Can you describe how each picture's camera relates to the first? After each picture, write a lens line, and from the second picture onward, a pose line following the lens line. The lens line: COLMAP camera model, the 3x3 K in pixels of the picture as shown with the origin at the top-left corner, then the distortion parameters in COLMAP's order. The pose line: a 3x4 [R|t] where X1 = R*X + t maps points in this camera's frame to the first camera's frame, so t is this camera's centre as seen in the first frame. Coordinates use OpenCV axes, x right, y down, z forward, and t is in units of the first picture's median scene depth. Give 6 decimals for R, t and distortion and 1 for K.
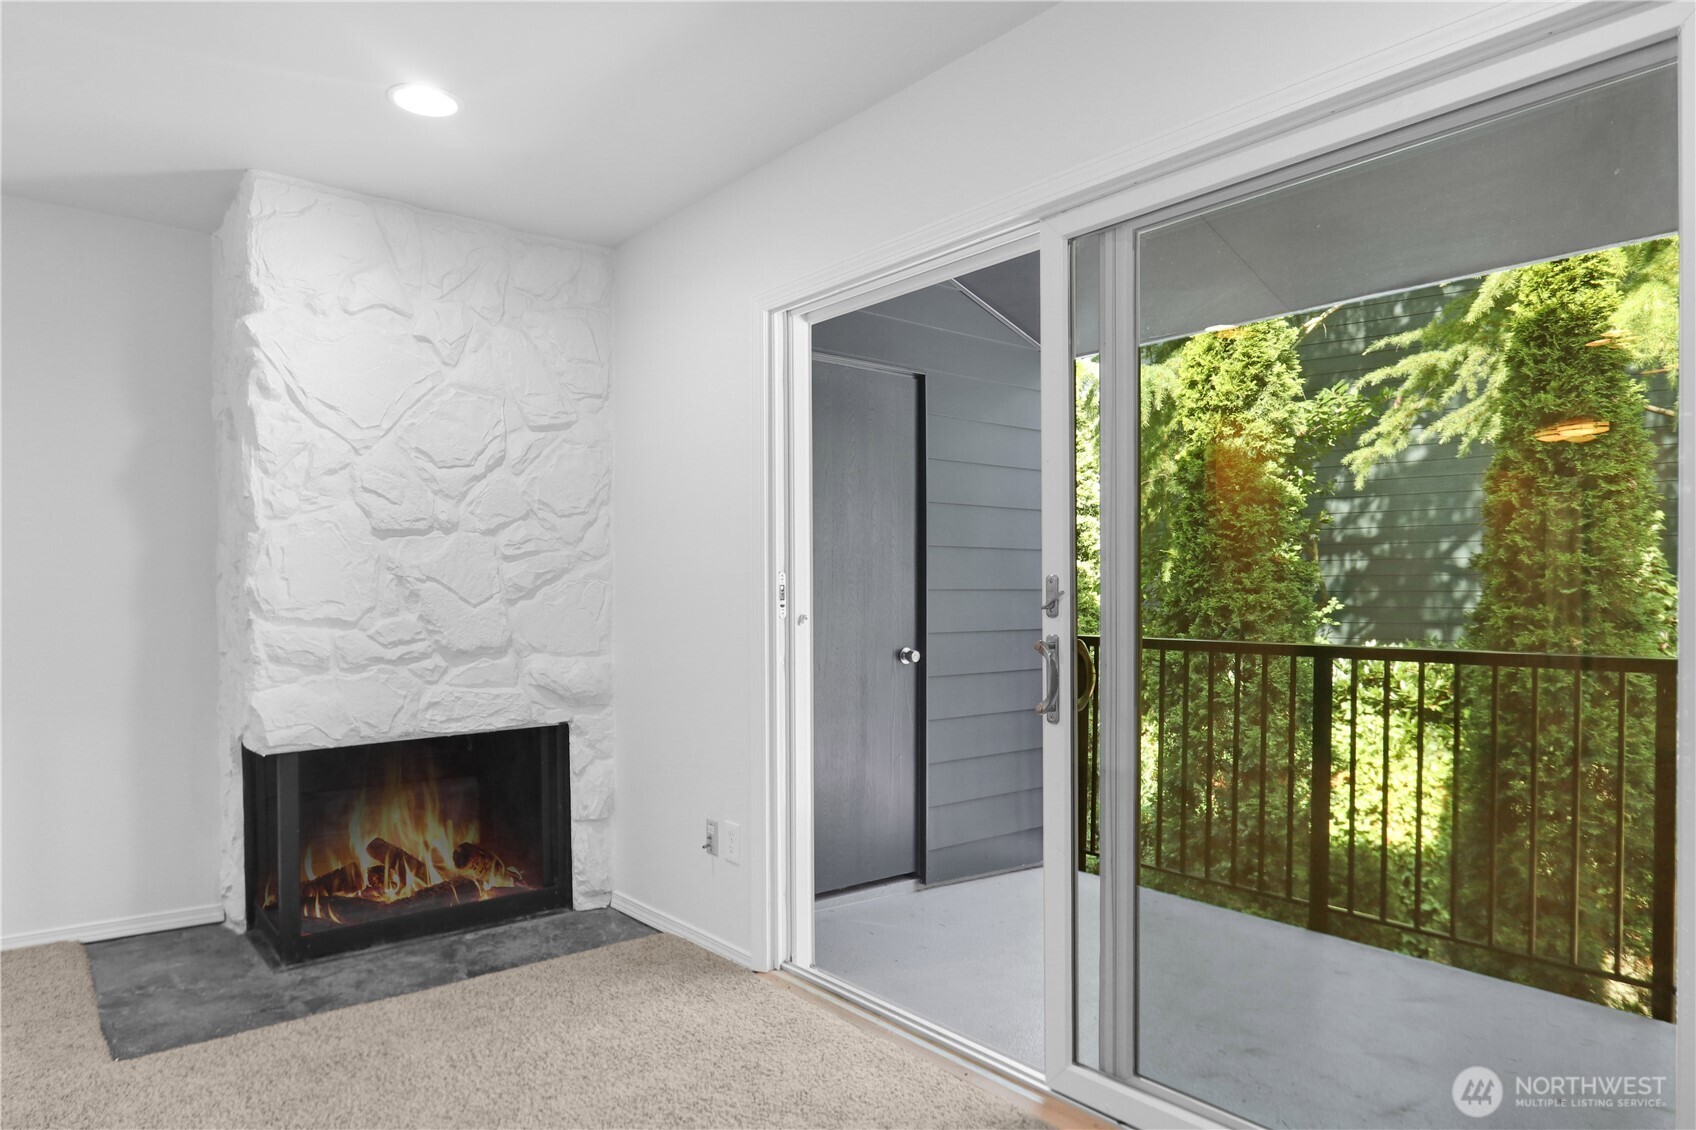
lens RADIAL K [[1020.9, 0, 845.4], [0, 1020.9, 601.5], [0, 0, 1]] dist [0.003033, 0.002529]
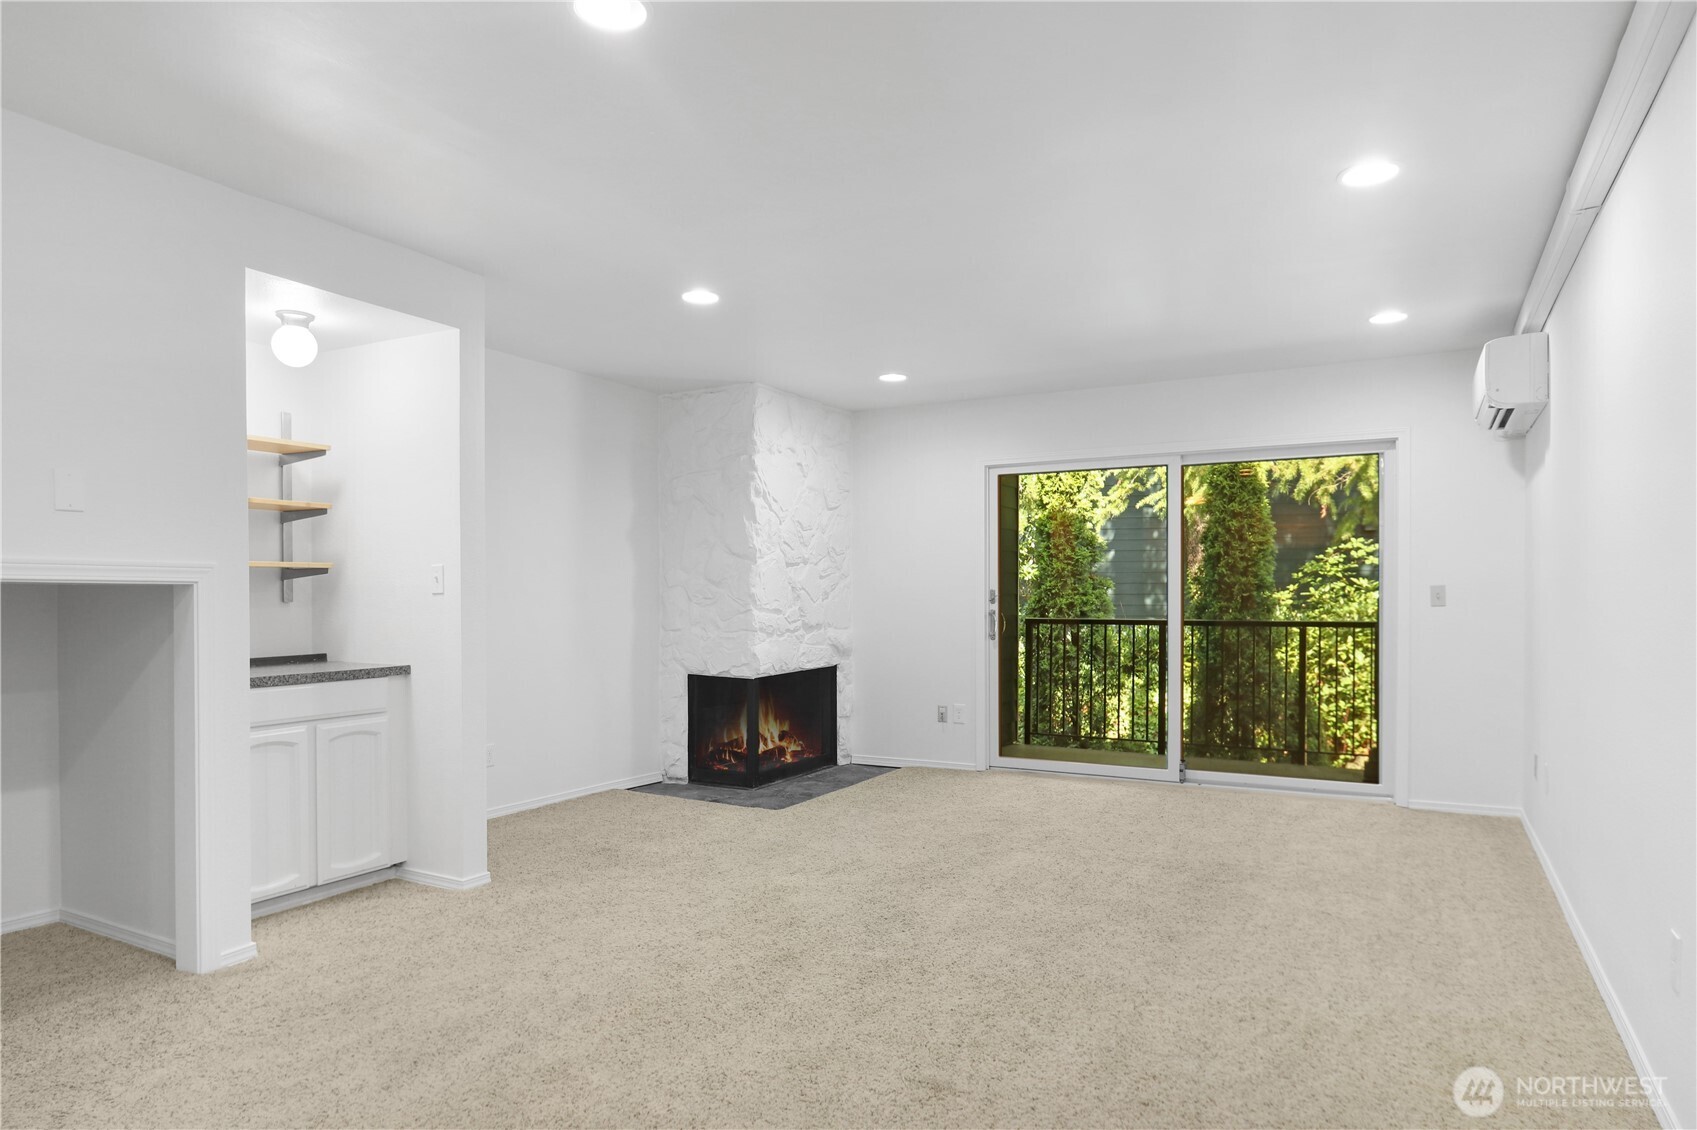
lens RADIAL K [[1021.5, 0, 845.9], [0, 1021.5, 601.5], [0, 0, 1]] dist [0.003033, 0.002529]
pose [[0.926233, -0.002405, 0.376943, -0.969132], [0.003033, 0.999995, -0.001073, 0.004443], [-0.376939, 0.002137, 0.926236, -0.749461]]
